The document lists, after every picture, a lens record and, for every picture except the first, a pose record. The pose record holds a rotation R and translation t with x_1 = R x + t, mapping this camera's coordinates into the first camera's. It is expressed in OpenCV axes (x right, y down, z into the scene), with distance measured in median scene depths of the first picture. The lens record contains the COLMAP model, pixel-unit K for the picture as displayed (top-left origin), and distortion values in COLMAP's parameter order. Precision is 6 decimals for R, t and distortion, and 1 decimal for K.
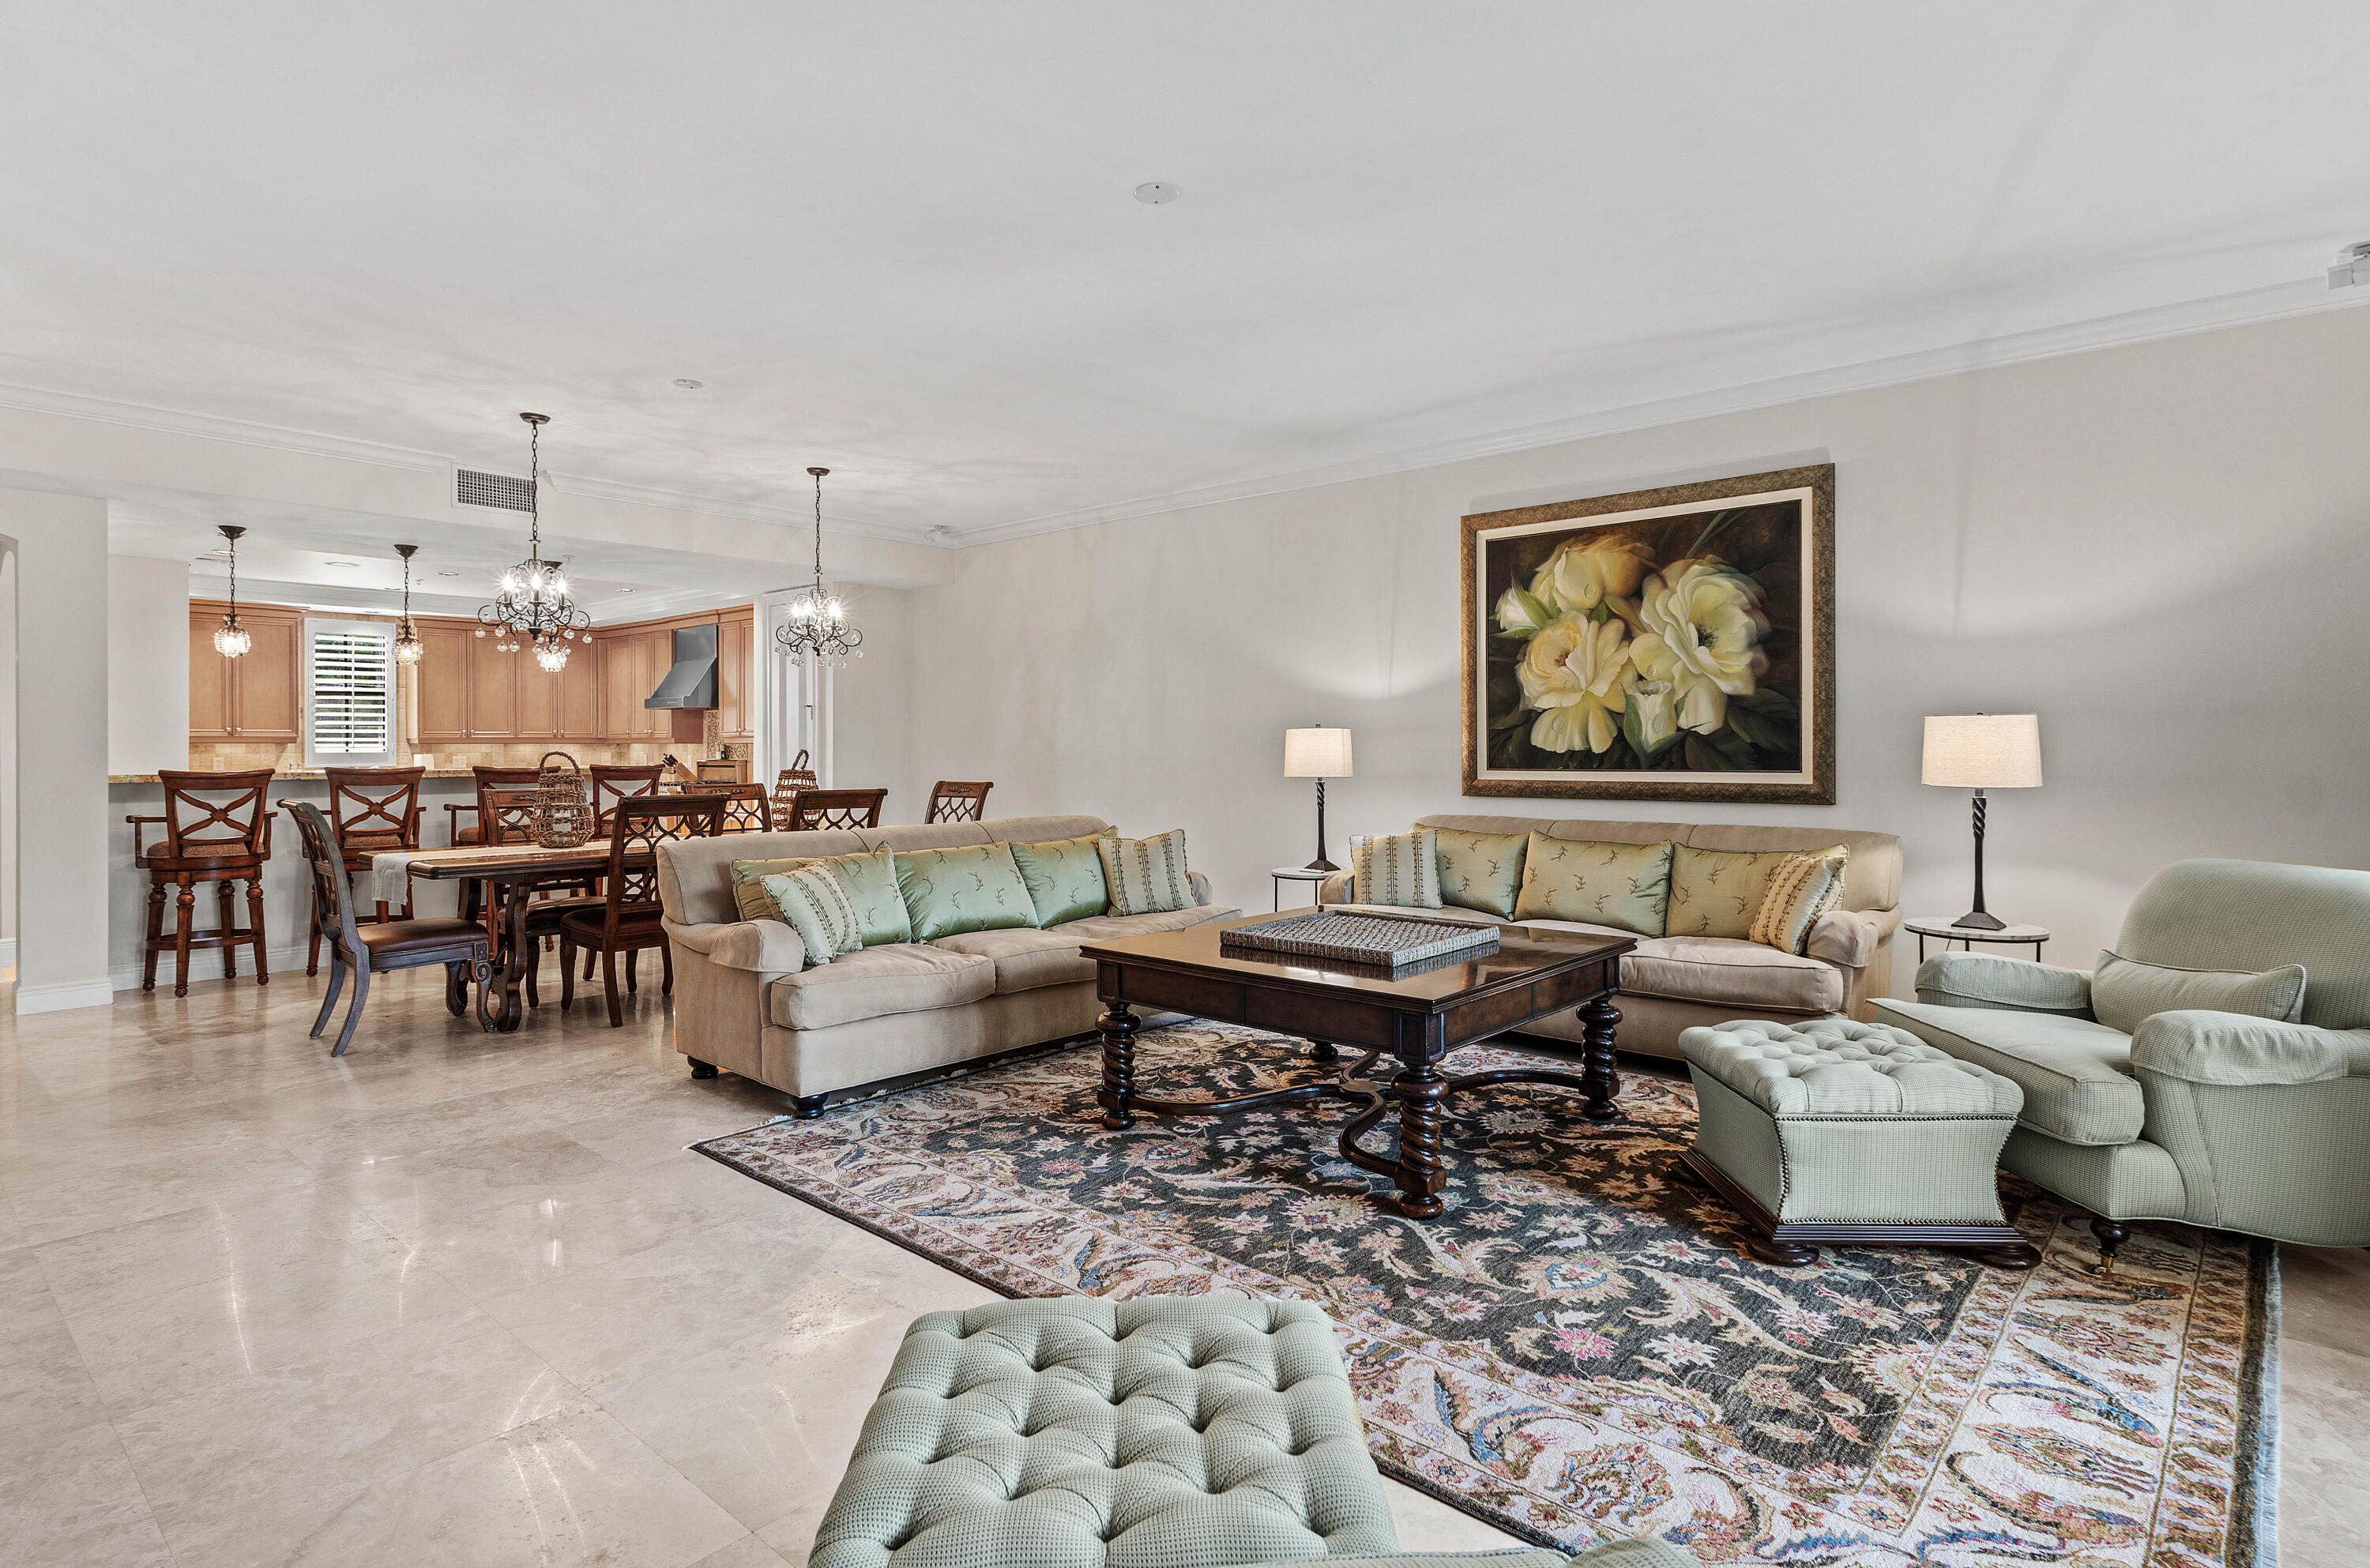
lens RADIAL K [[1197.7, 0, 1220.4], [0, 1197.7, 749.5], [0, 0, 1]] dist [0.005453, 0.000610]
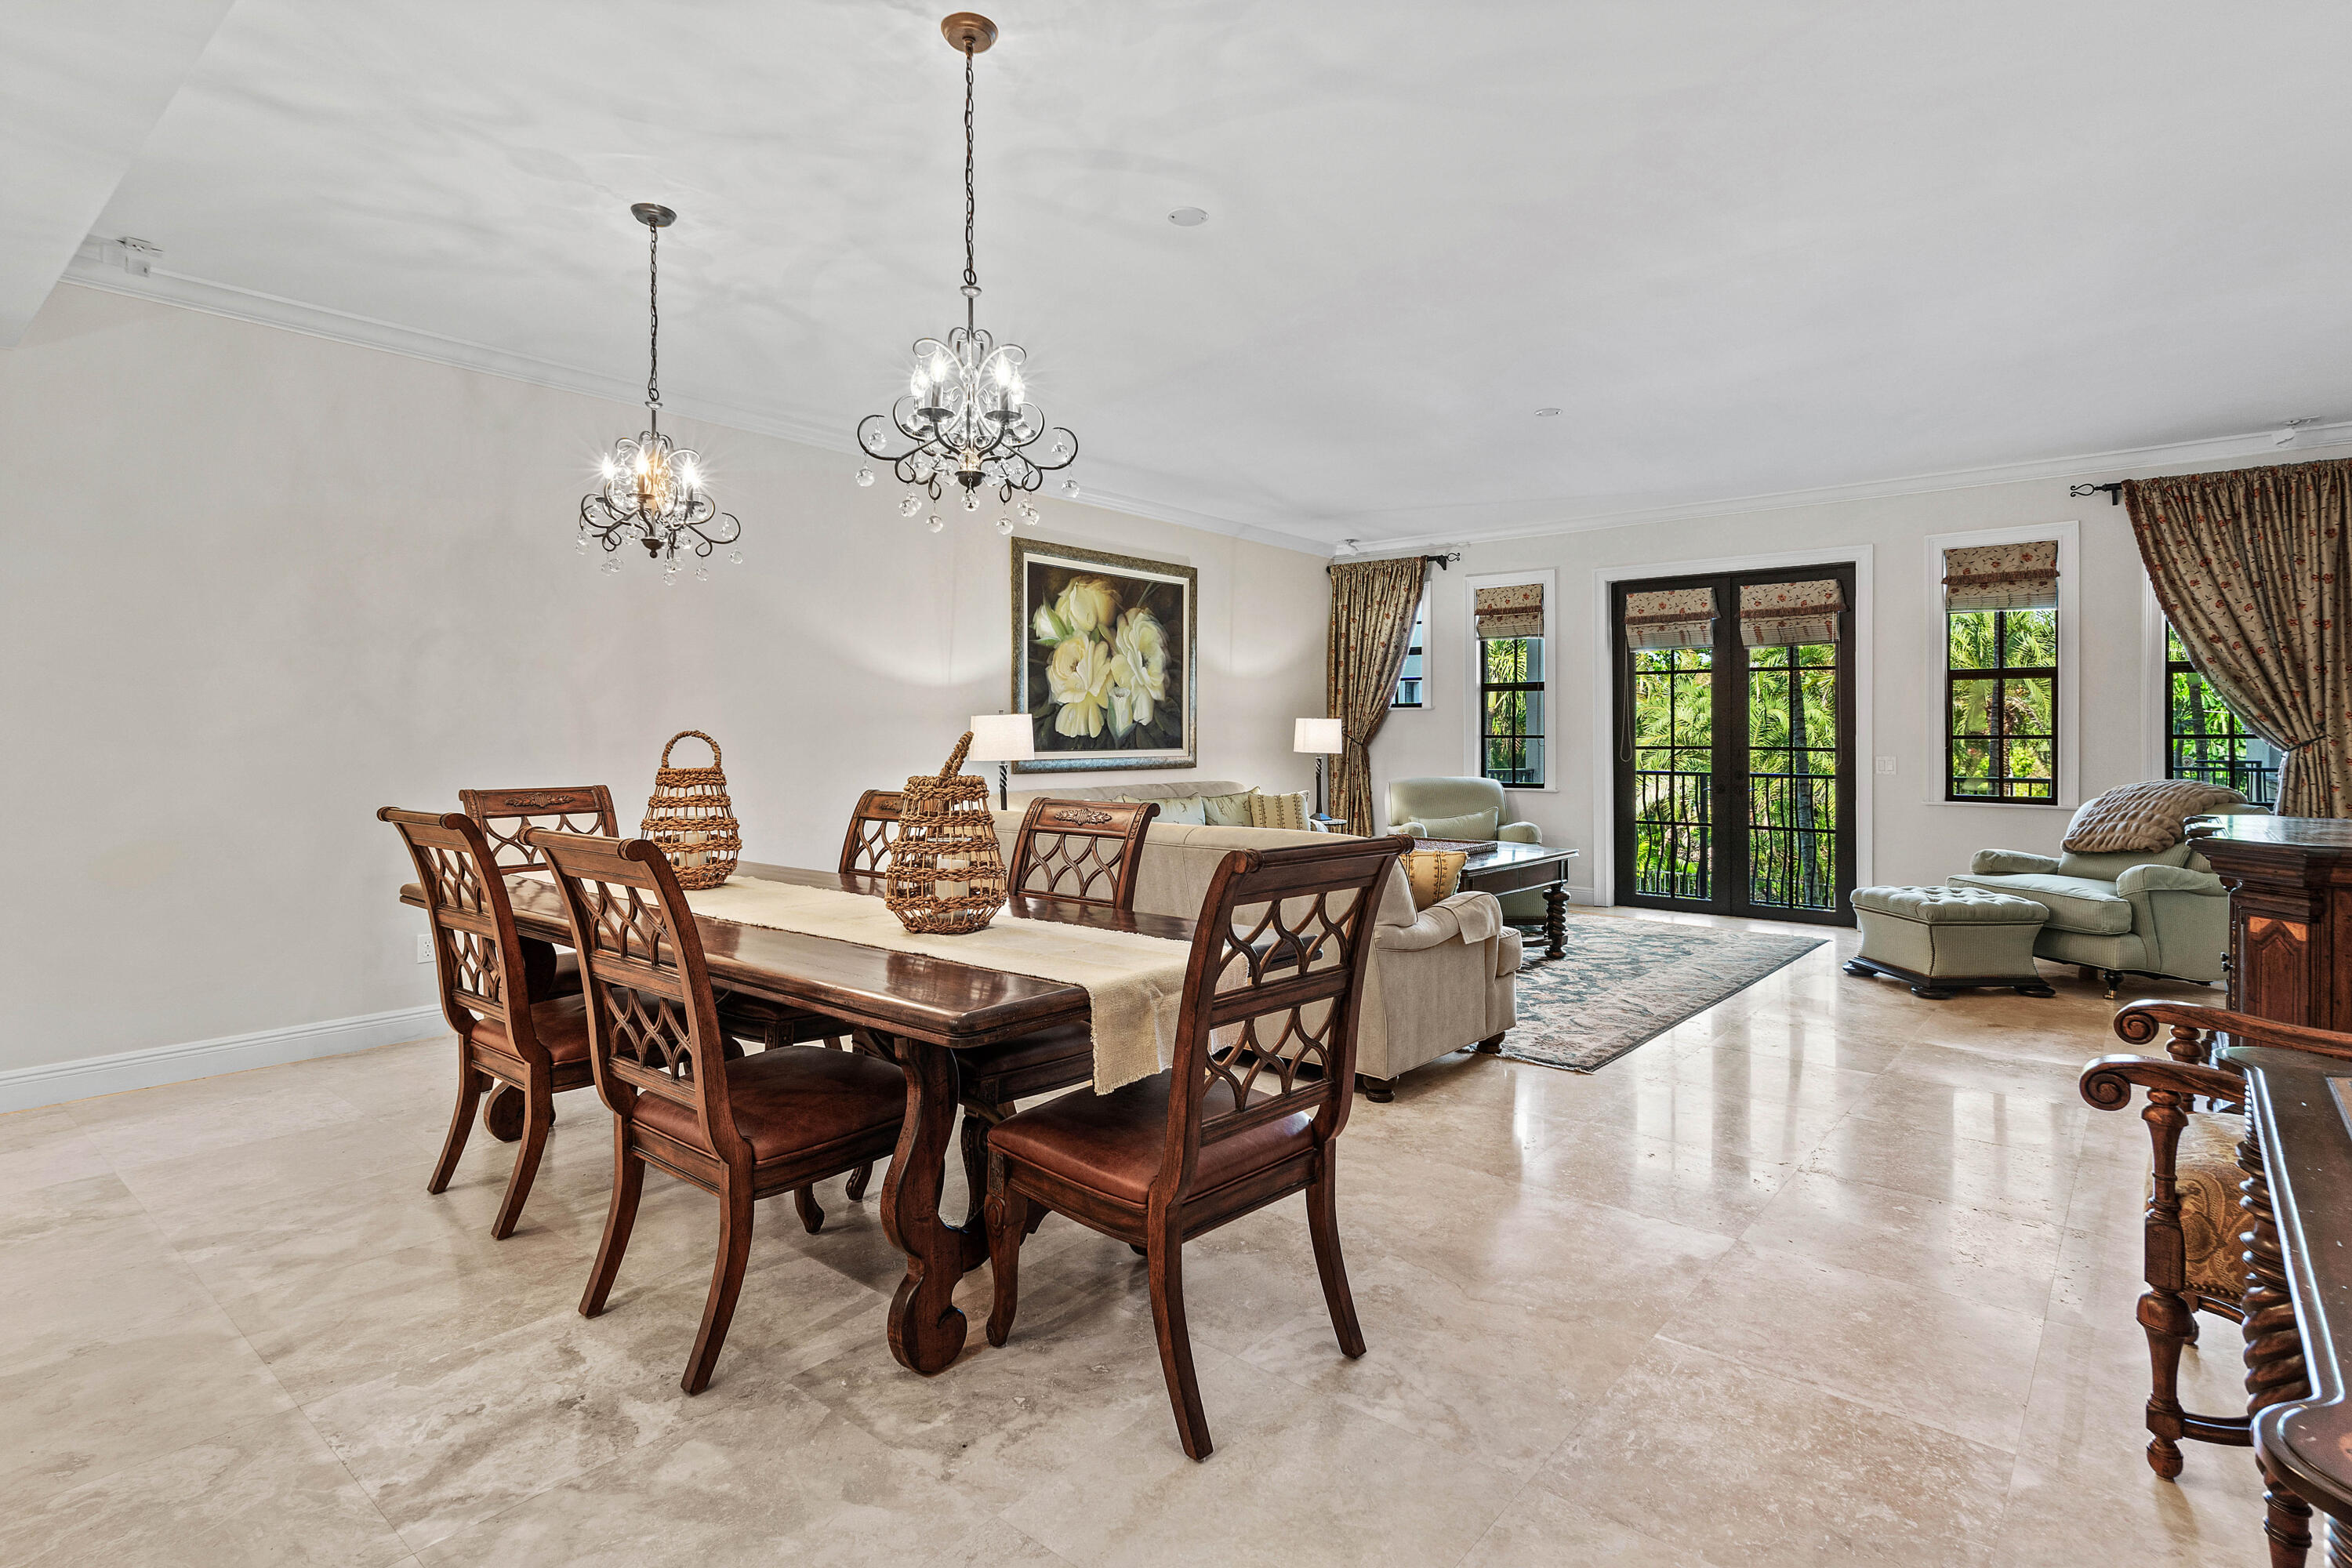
lens RADIAL K [[1179.8, 0, 1195.2], [0, 1179.8, 739.2], [0, 0, 1]] dist [0.010635, -0.000215]
pose [[-0.015941, -0.000726, 0.999873, -1.059258], [0.000205, 1.000000, 0.000730, 0.003867], [-0.999873, 0.000217, -0.015941, 0.930627]]
